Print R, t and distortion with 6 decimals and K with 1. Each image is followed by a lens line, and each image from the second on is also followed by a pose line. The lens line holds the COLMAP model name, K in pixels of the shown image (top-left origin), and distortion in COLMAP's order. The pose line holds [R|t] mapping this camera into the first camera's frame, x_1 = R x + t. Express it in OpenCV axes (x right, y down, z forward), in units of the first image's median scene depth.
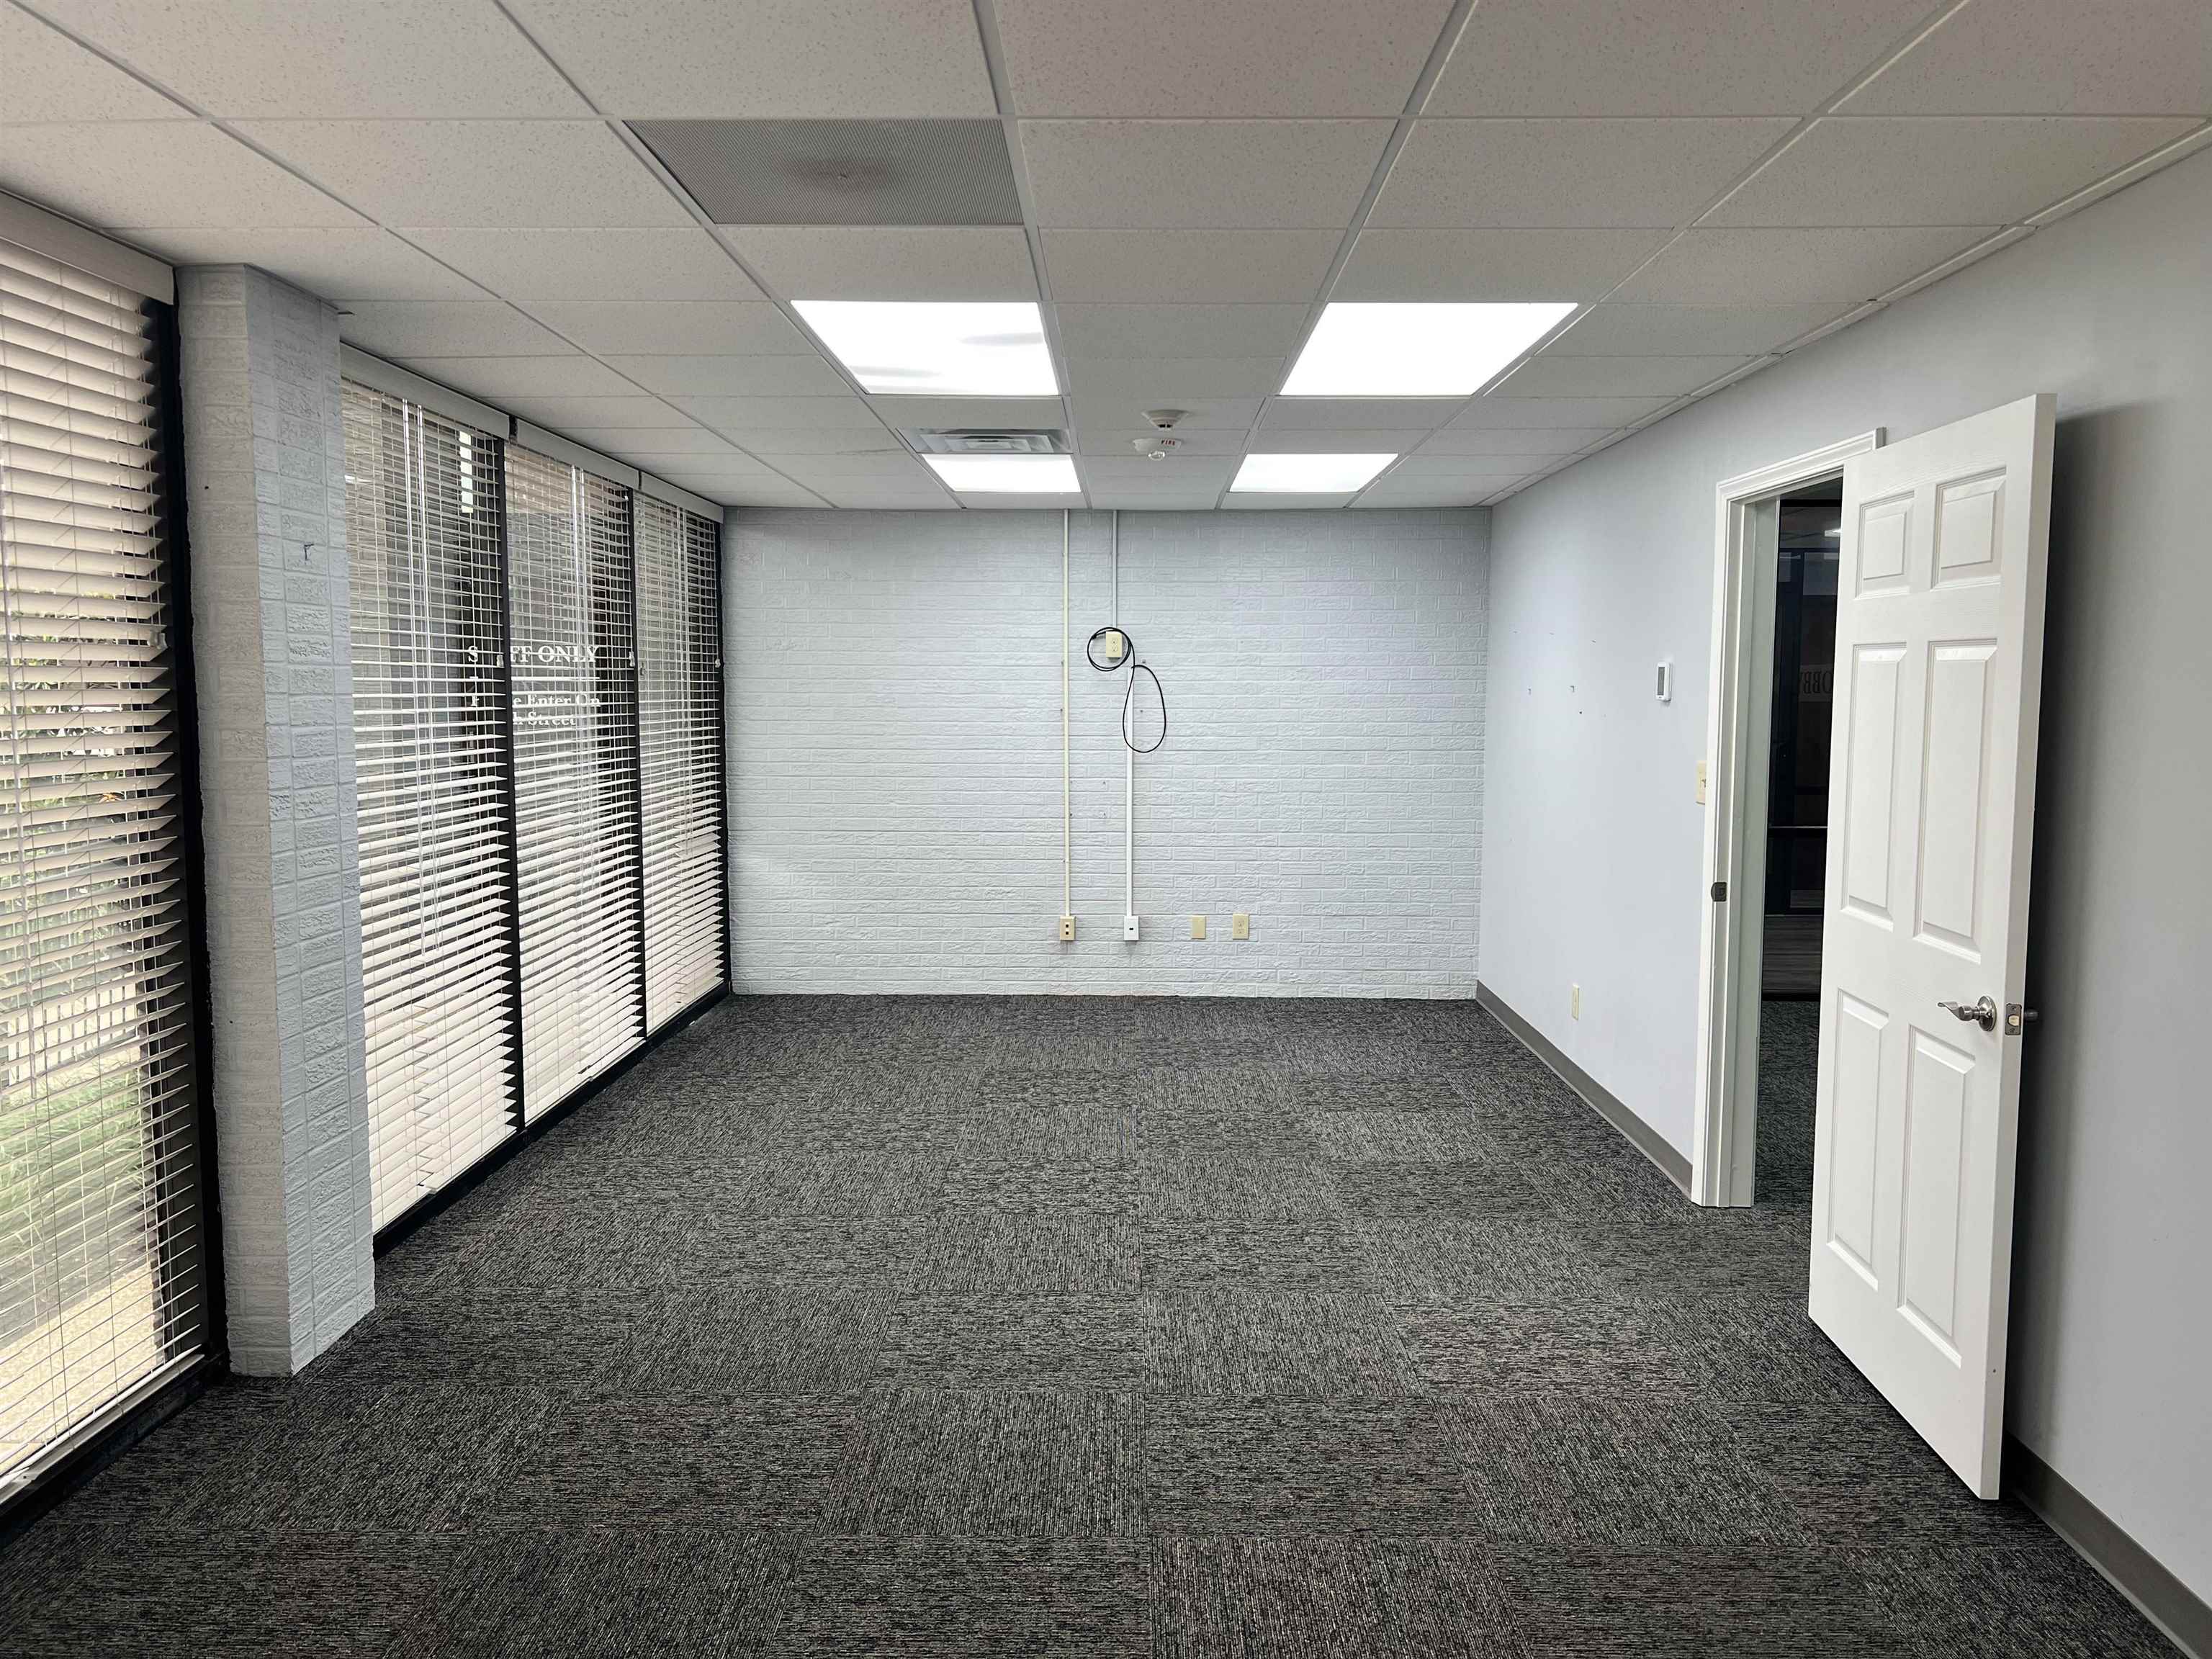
lens RADIAL K [[1671.7, 0, 1106.8], [0, 1671.7, 832.2], [0, 0, 1]] dist [0.003326, 0.000252]
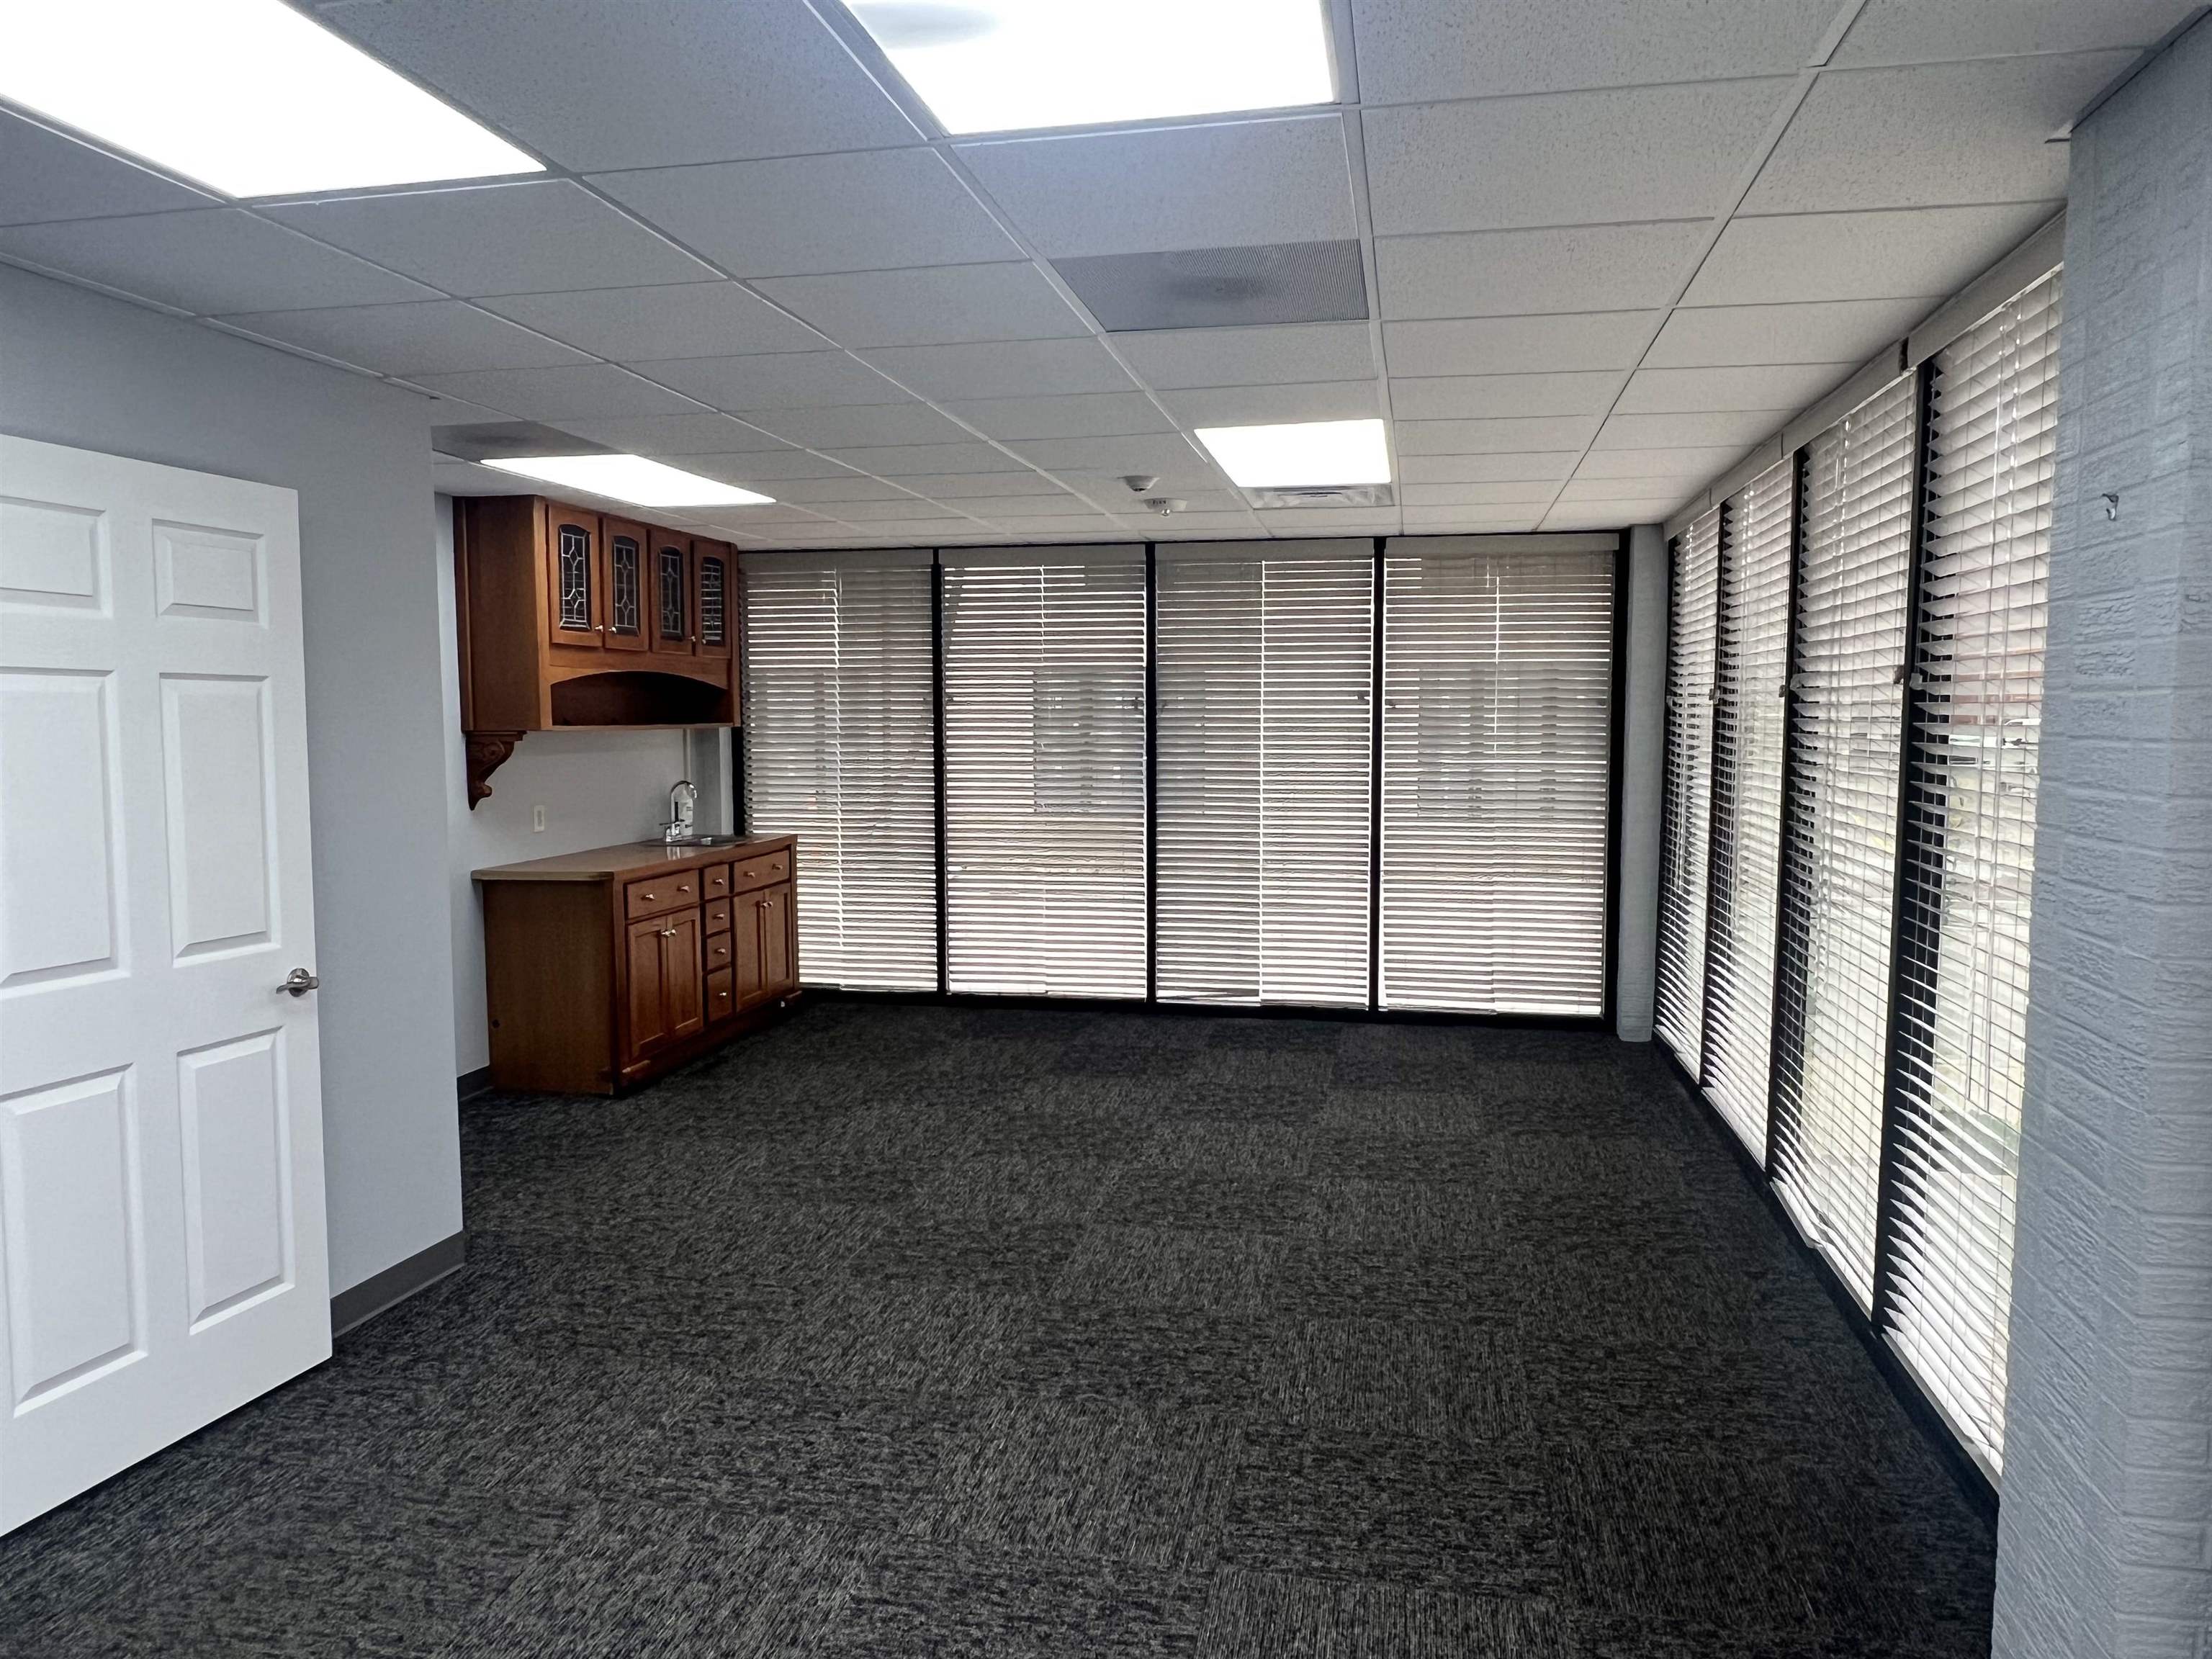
lens RADIAL K [[1498.2, 0, 1106.5], [0, 1498.2, 835.6], [0, 0, 1]] dist [-0.001217, -0.000106]
pose [[-0.982537, -0.017527, 0.185242, -0.236457], [0.014399, 0.985406, 0.169610, -0.159956], [-0.185511, 0.169315, -0.967945, 1.762480]]
